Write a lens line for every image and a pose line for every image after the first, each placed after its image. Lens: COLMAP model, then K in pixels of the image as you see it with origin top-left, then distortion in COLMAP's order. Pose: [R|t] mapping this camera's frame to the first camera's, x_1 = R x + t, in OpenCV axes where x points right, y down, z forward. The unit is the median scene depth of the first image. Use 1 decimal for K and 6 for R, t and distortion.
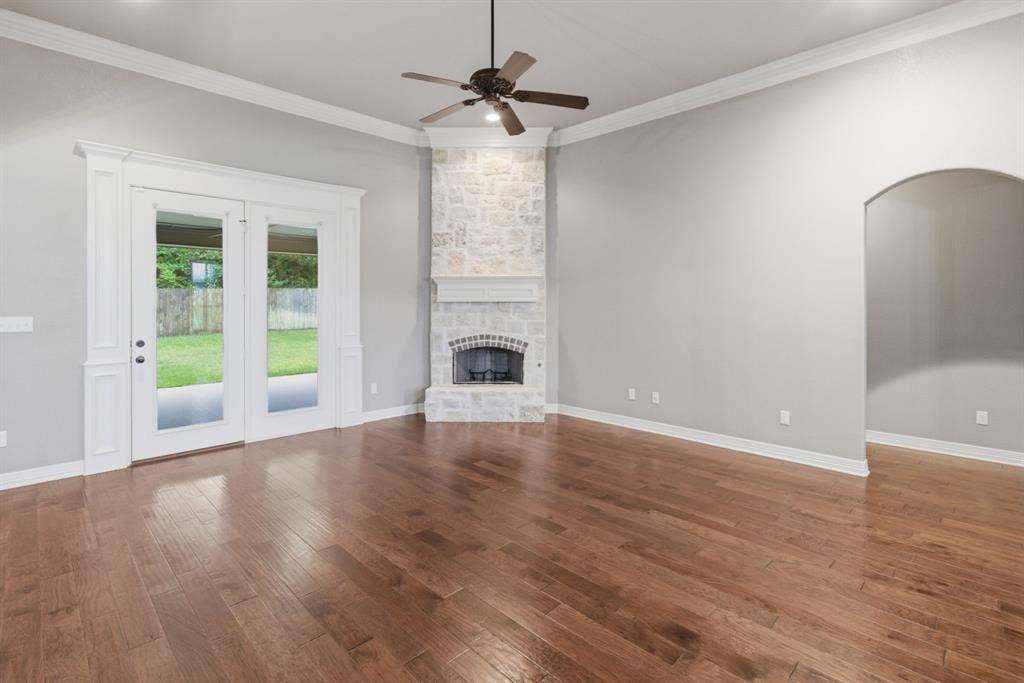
lens RADIAL K [[497.5, 0, 506.0], [0, 497.5, 288.6], [0, 0, 1]] dist [0.000689, 0.000275]
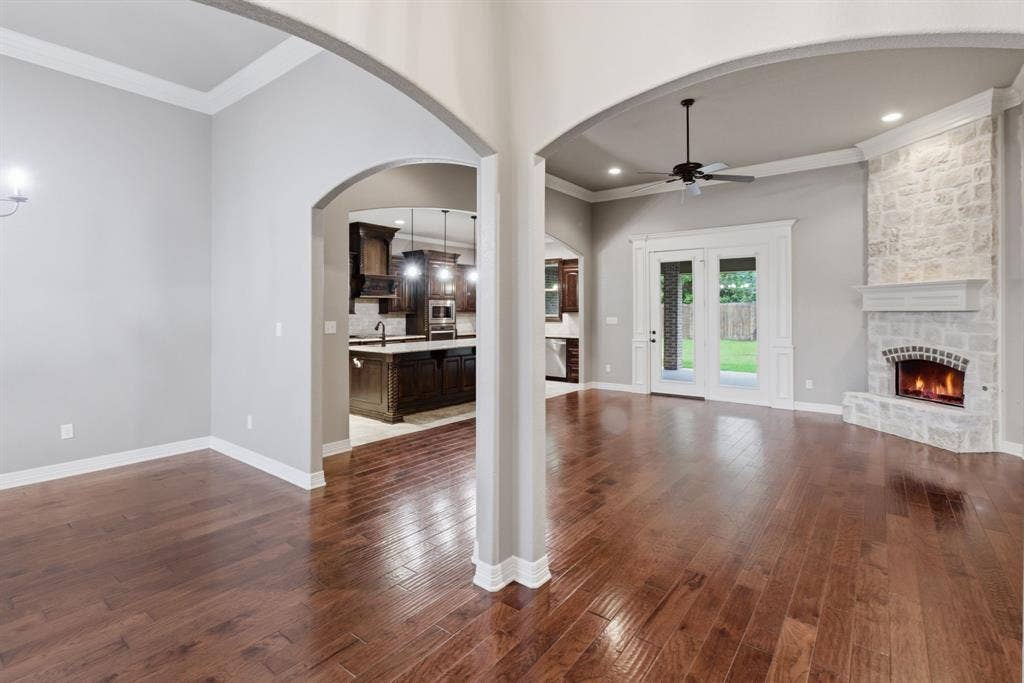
lens RADIAL K [[478.8, 0, 508.9], [0, 478.8, 311.0], [0, 0, 1]] dist [-0.000739, -0.000078]
pose [[0.142222, -0.002915, -0.989830, 0.725577], [0.023231, 0.999730, 0.000394, 0.009116], [0.989562, -0.023051, 0.142251, 0.126660]]
